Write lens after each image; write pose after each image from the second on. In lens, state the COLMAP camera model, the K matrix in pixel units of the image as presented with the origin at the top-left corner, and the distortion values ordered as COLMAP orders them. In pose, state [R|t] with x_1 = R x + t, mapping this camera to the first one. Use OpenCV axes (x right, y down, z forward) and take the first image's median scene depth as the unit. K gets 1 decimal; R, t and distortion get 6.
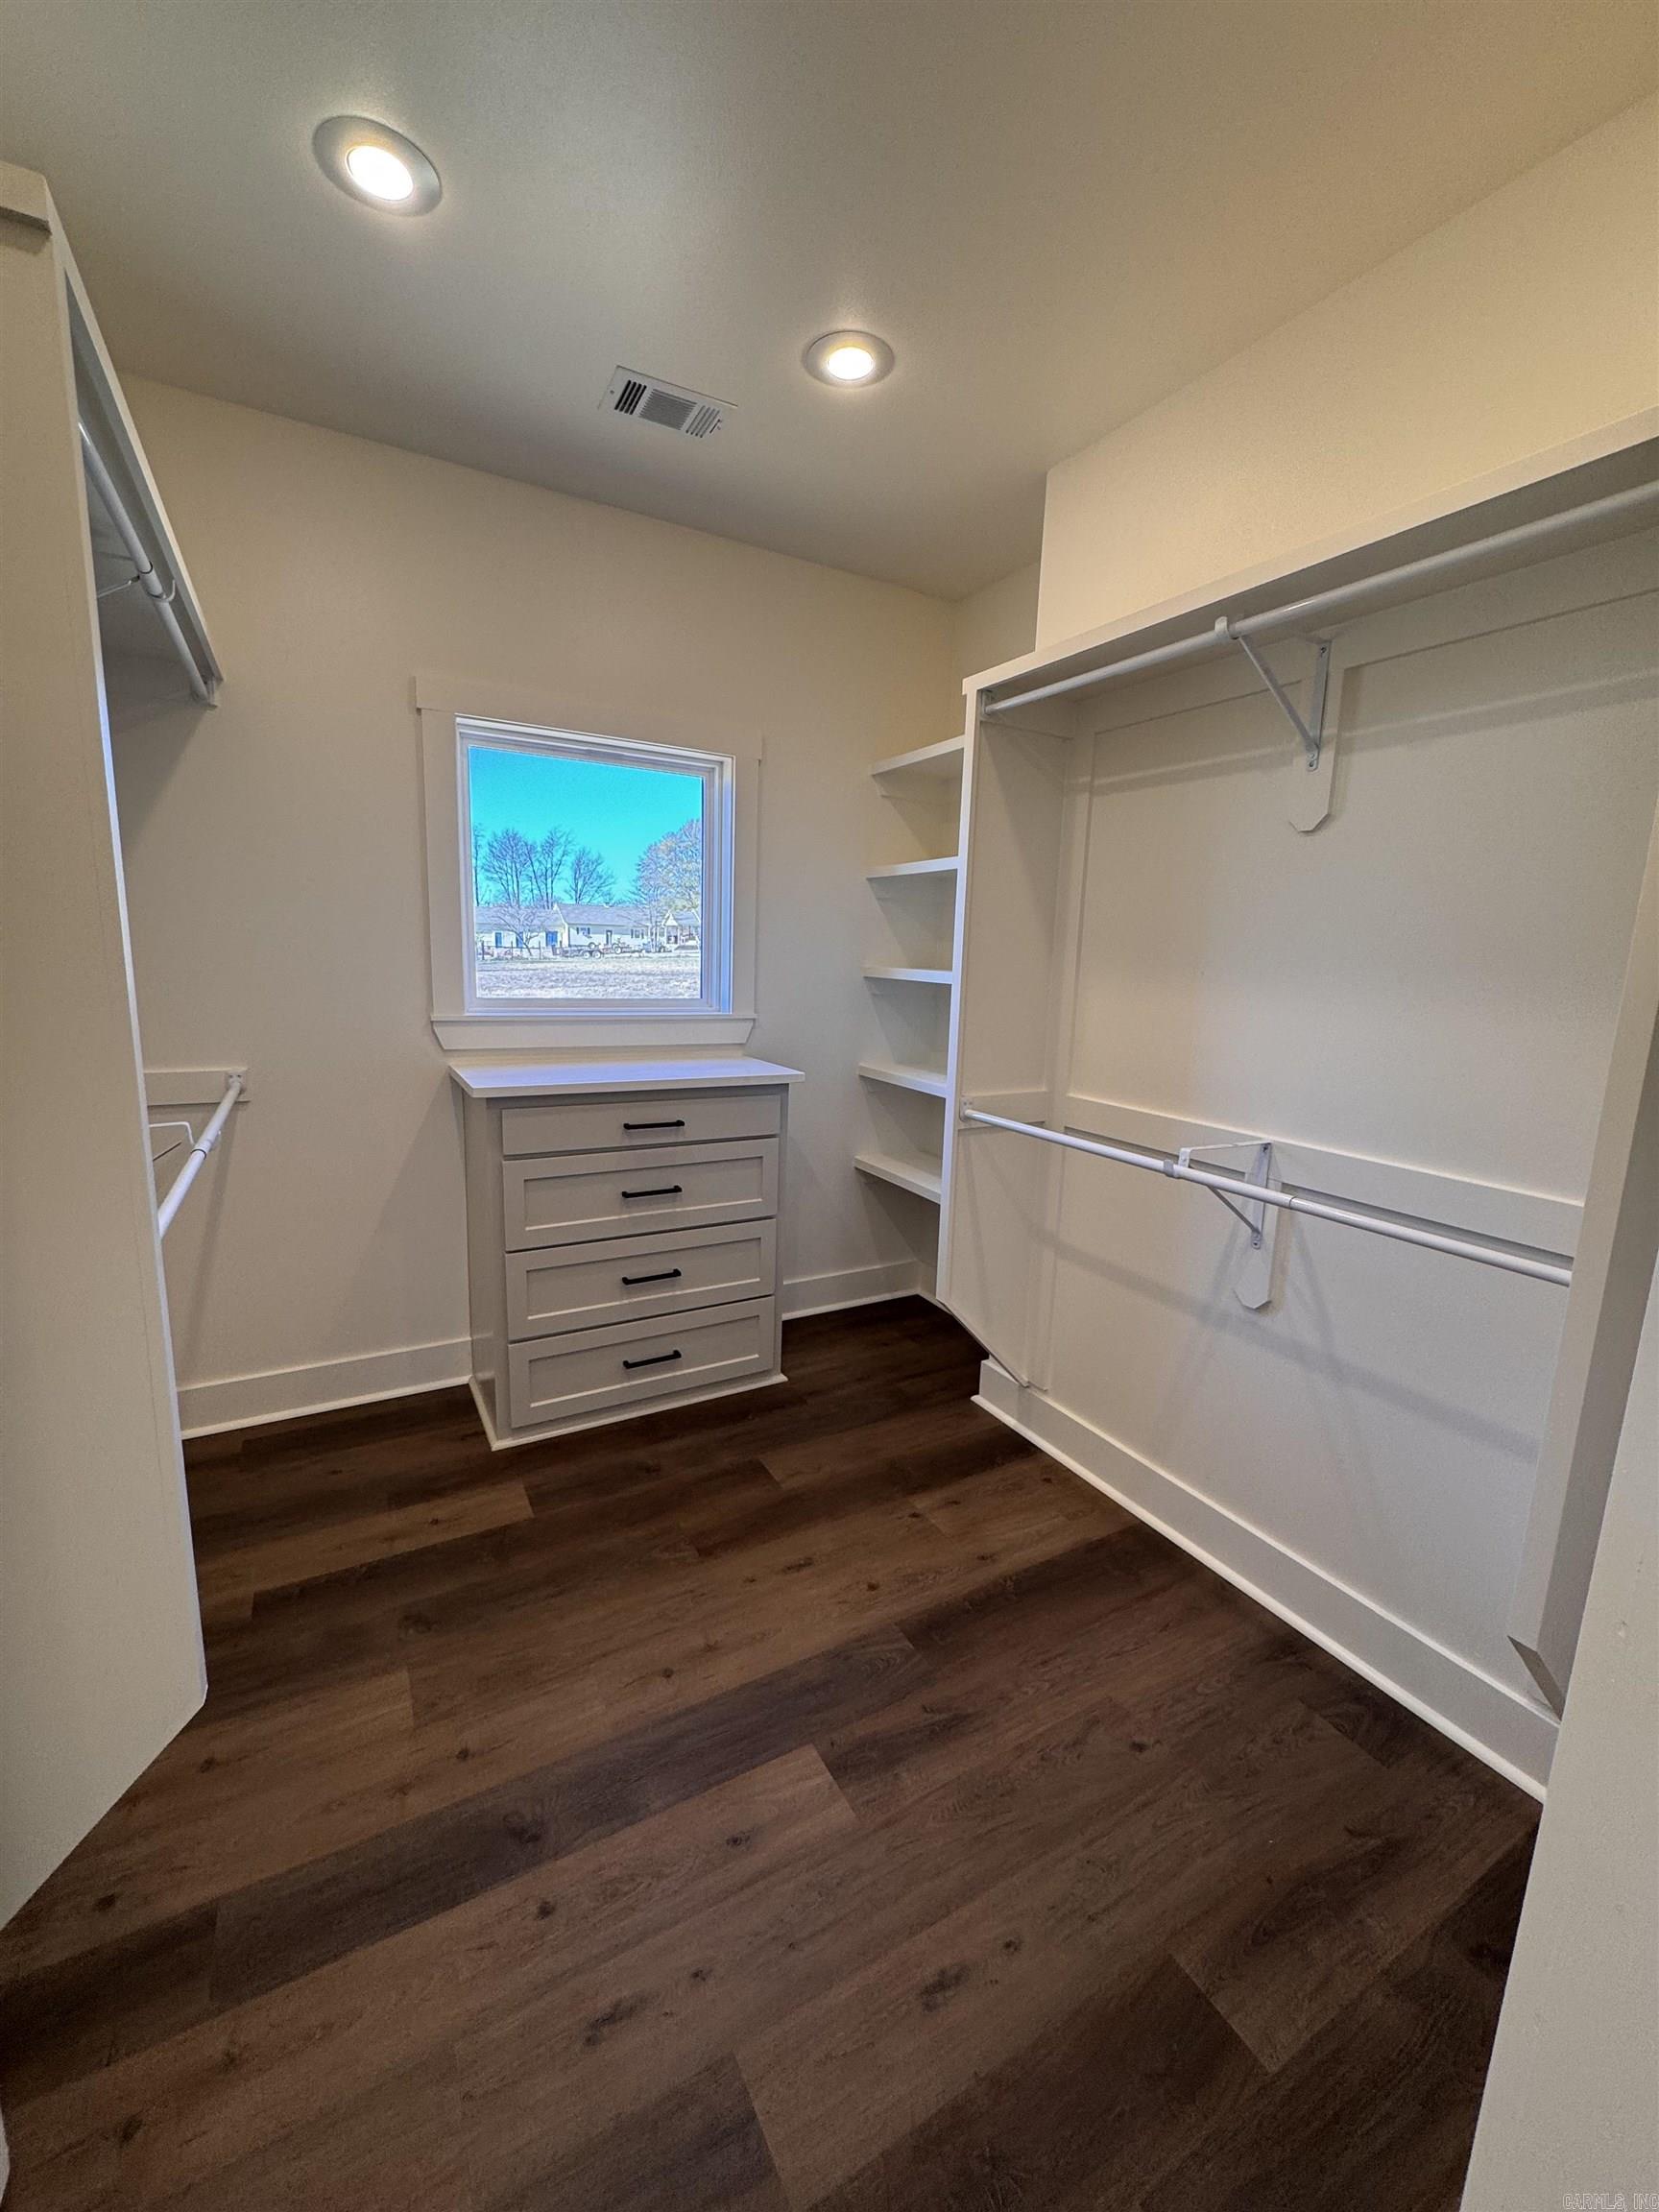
lens RADIAL K [[883.2, 0, 832.2], [0, 883.2, 1115.4], [0, 0, 1]] dist [-0.005278, 0.000477]
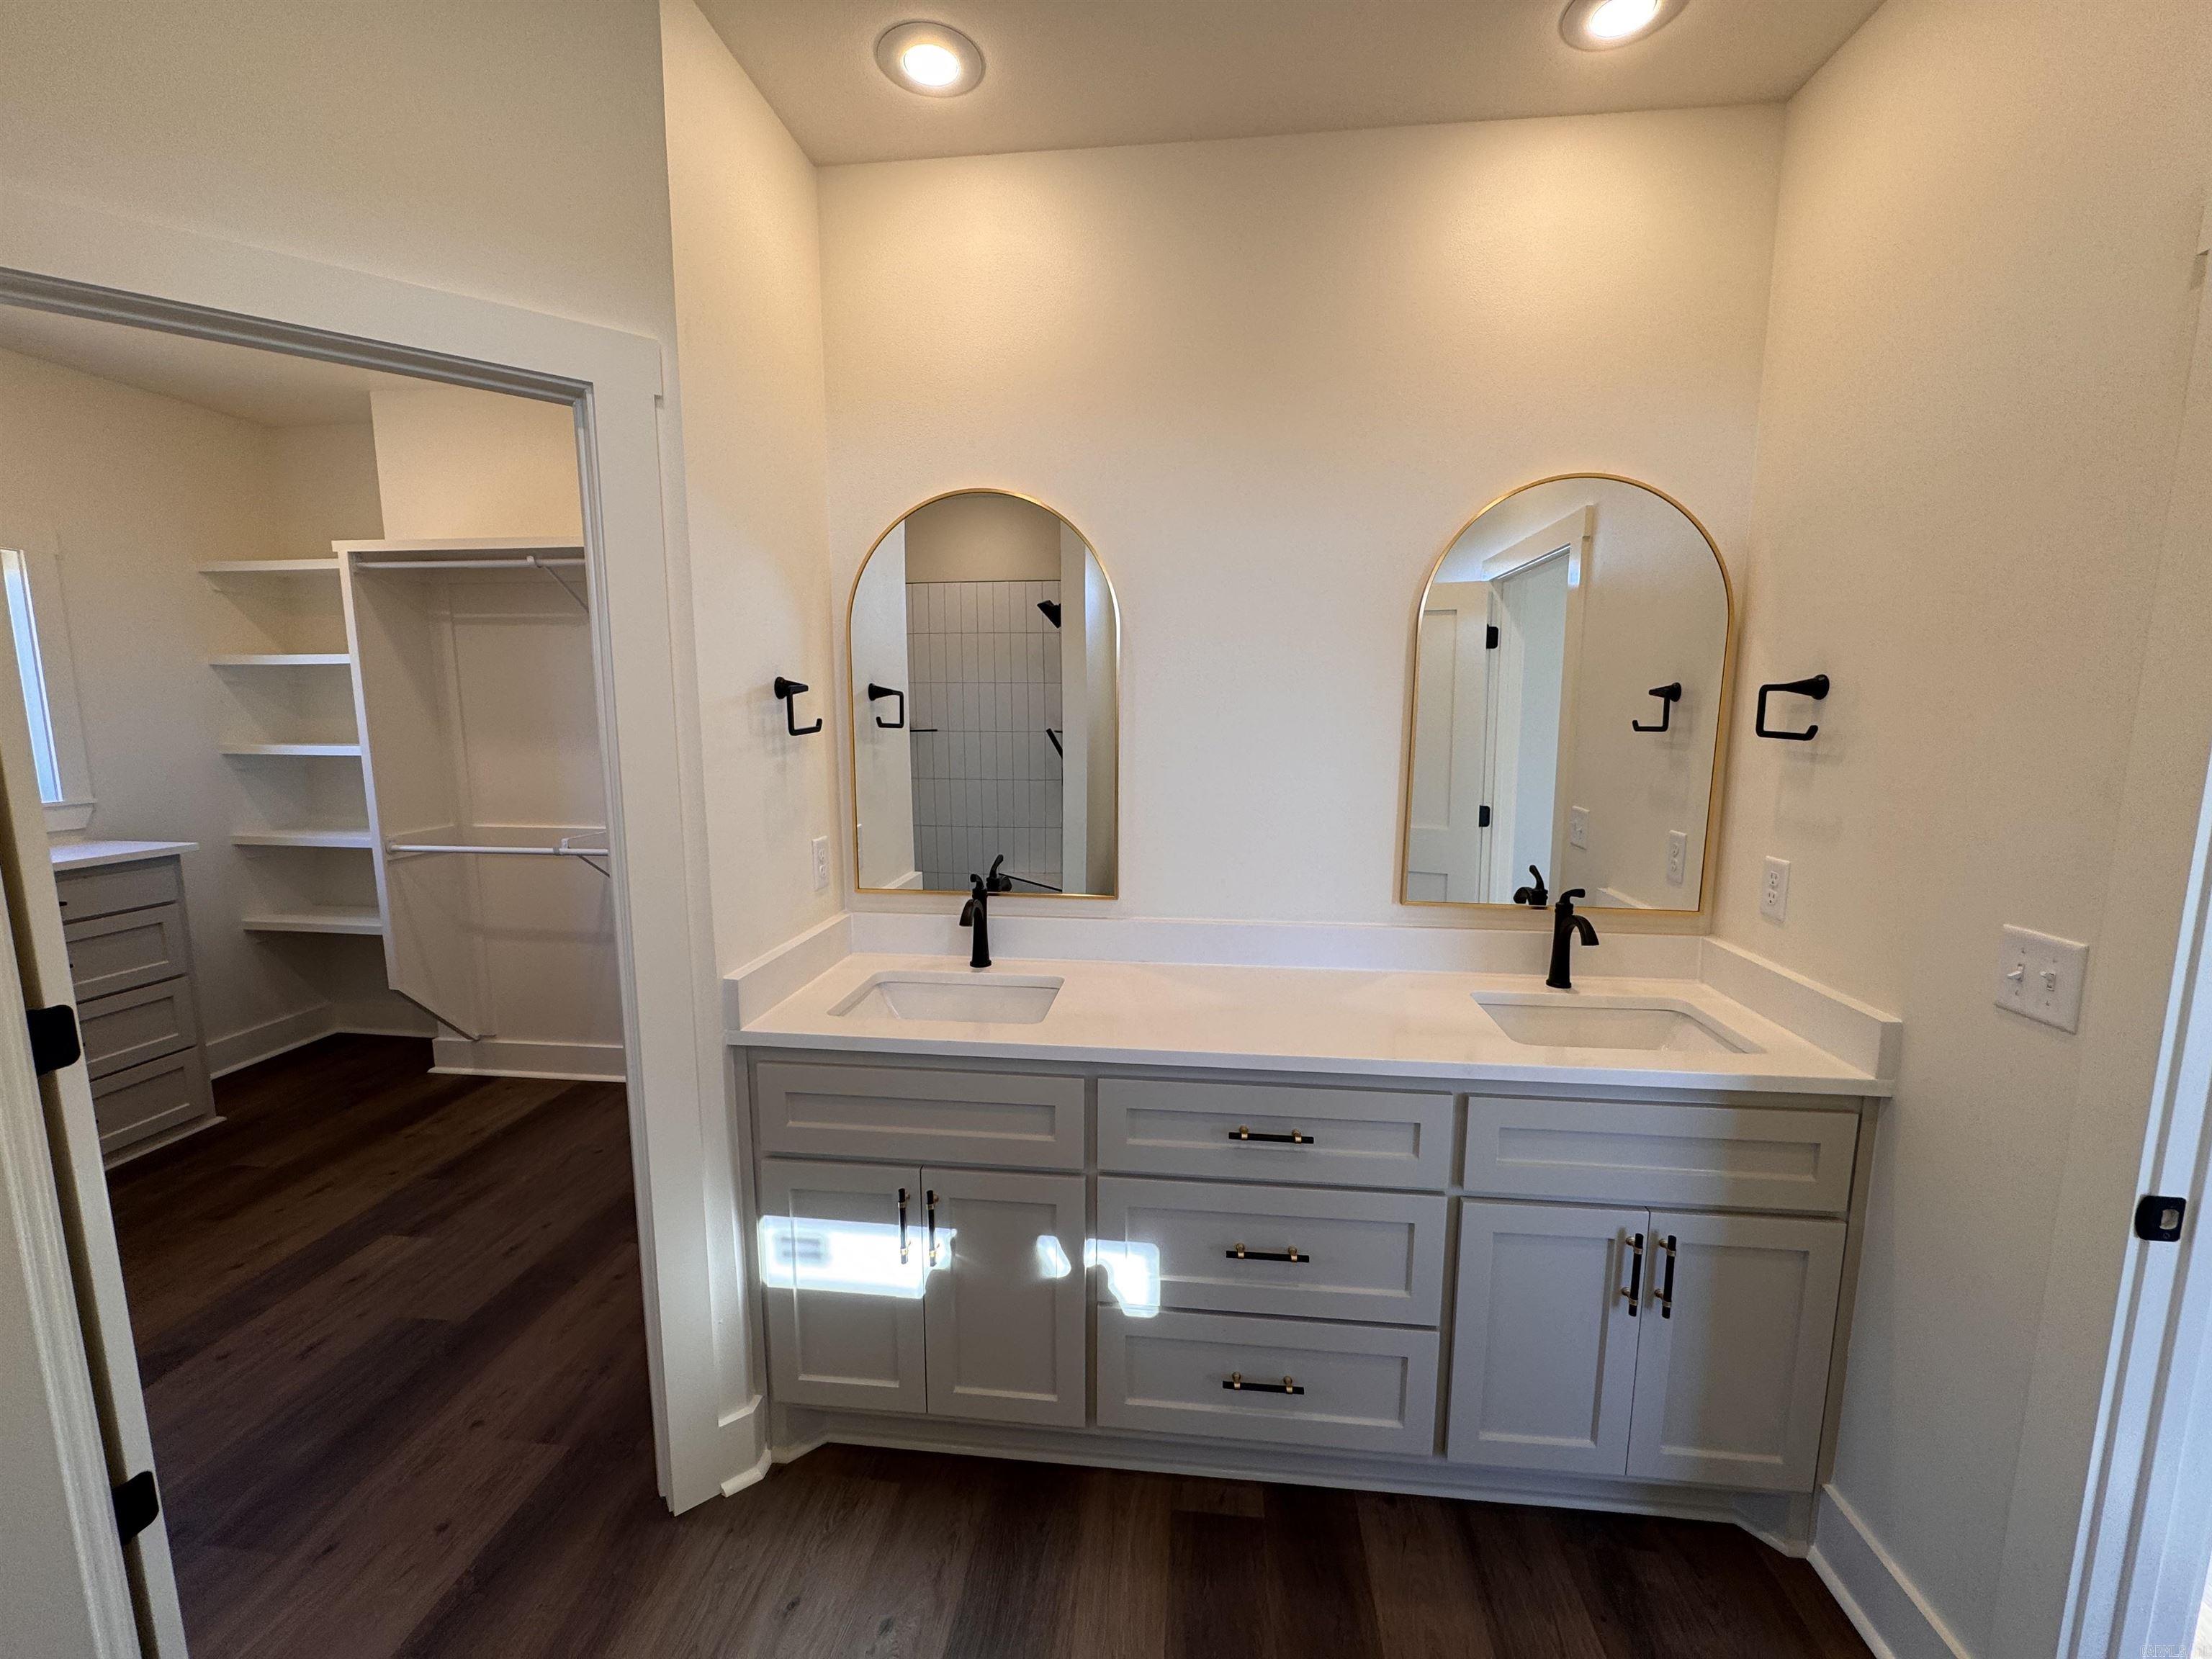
lens RADIAL K [[883.2, 0, 1105.4], [0, 883.2, 827.1], [0, 0, 1]] dist [-0.005278, 0.000477]
pose [[0.588335, -0.136835, 0.796955, -0.278233], [0.162764, 0.985445, 0.049041, 0.076547], [-0.792067, 0.100863, 0.602044, -0.702022]]
